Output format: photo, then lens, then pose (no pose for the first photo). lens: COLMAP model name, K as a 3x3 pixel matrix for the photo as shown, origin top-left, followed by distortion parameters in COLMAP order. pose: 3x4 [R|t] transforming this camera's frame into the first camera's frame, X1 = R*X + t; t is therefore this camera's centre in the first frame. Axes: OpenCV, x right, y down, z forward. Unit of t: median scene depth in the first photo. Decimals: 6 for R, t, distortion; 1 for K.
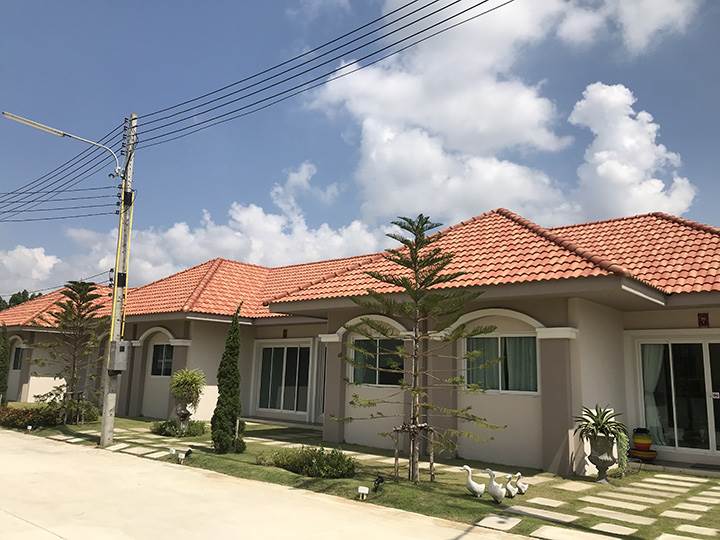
lens RADIAL K [[596.2, 0, 358.9], [0, 596.2, 269.3], [0, 0, 1]] dist [0.036231, -0.045926]
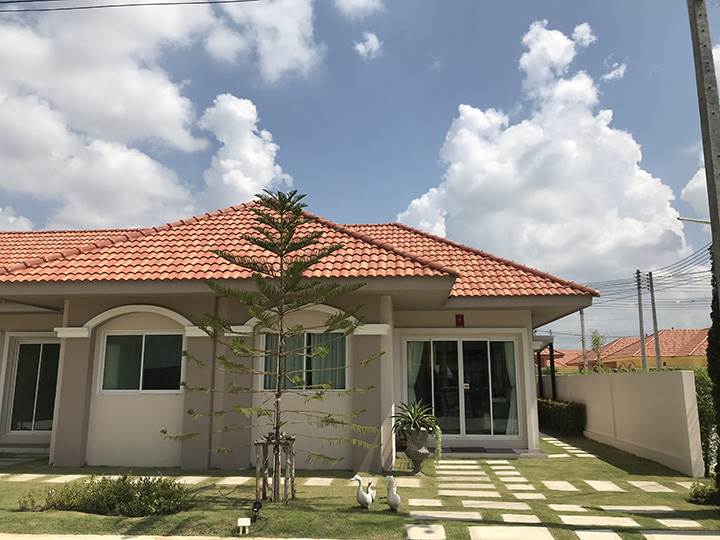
lens RADIAL K [[596.2, 0, 354.1], [0, 596.2, 265.9], [0, 0, 1]] dist [0.036231, -0.045926]
pose [[0.812727, 0.079626, 0.577178, -0.196581], [-0.077398, 0.996593, -0.028503, 0.022016], [-0.577481, -0.021507, 0.816121, 0.148153]]
